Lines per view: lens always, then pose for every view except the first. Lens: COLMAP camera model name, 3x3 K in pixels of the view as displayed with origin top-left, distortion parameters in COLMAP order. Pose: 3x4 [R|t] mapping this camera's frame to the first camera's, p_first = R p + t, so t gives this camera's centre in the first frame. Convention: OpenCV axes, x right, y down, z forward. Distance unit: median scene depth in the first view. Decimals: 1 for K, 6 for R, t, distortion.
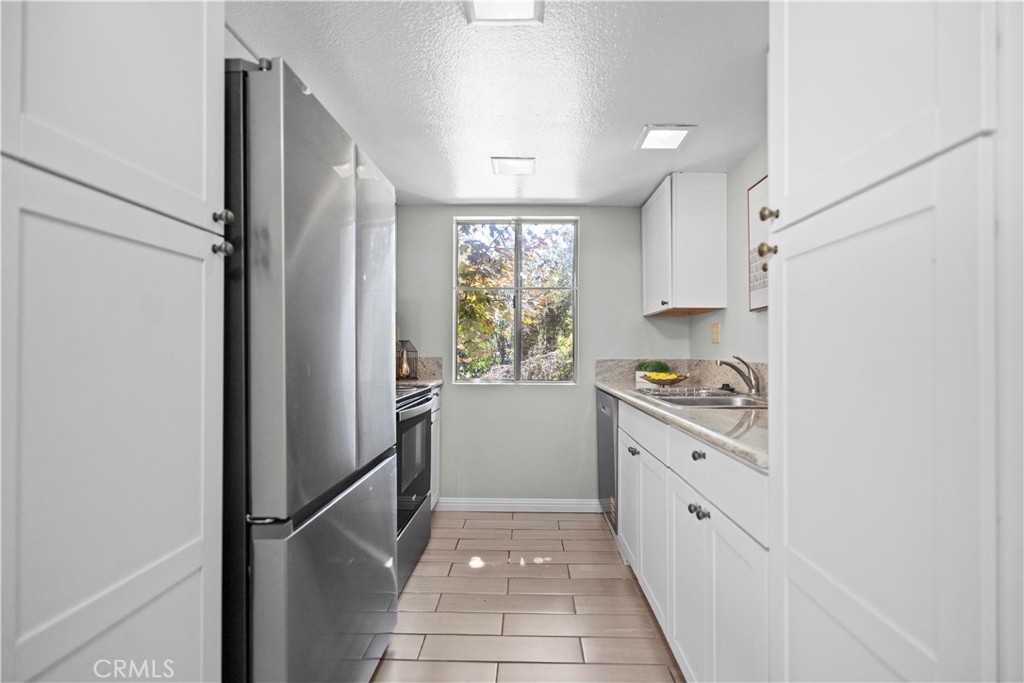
lens RADIAL K [[457.5, 0, 512.0], [0, 457.5, 341.5], [0, 0, 1]] dist [-0.001064, -0.000077]
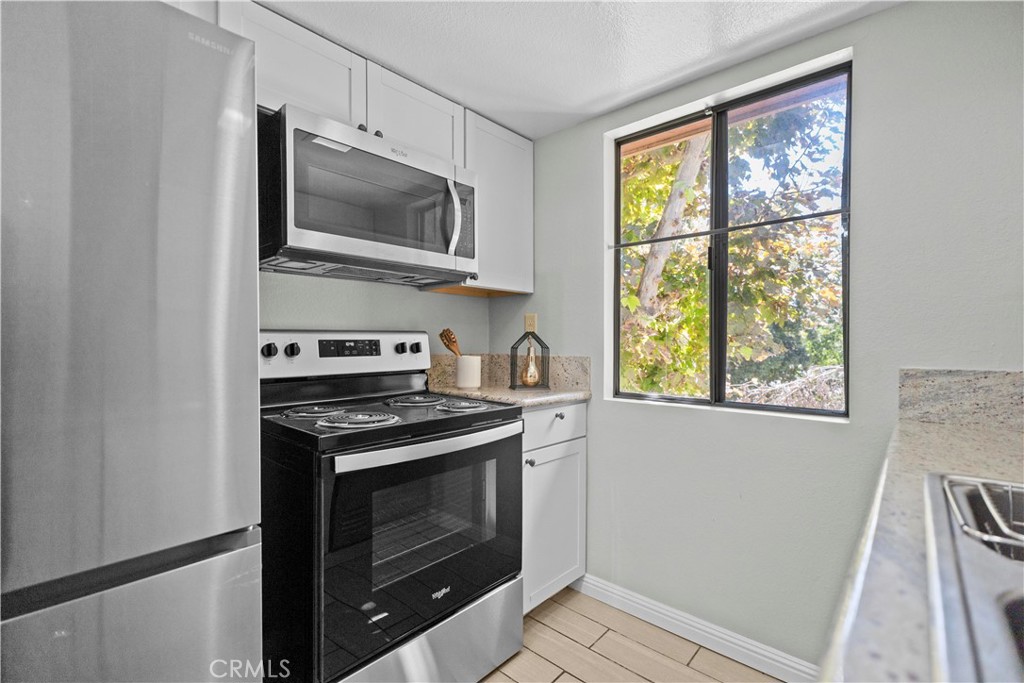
lens RADIAL K [[457.5, 0, 512.0], [0, 457.5, 341.5], [0, 0, 1]] dist [-0.001064, -0.000077]
pose [[0.767414, -0.002277, -0.641148, 0.178090], [0.009977, 0.999915, 0.008391, 0.006235], [0.641074, -0.012836, 0.767372, 0.441270]]
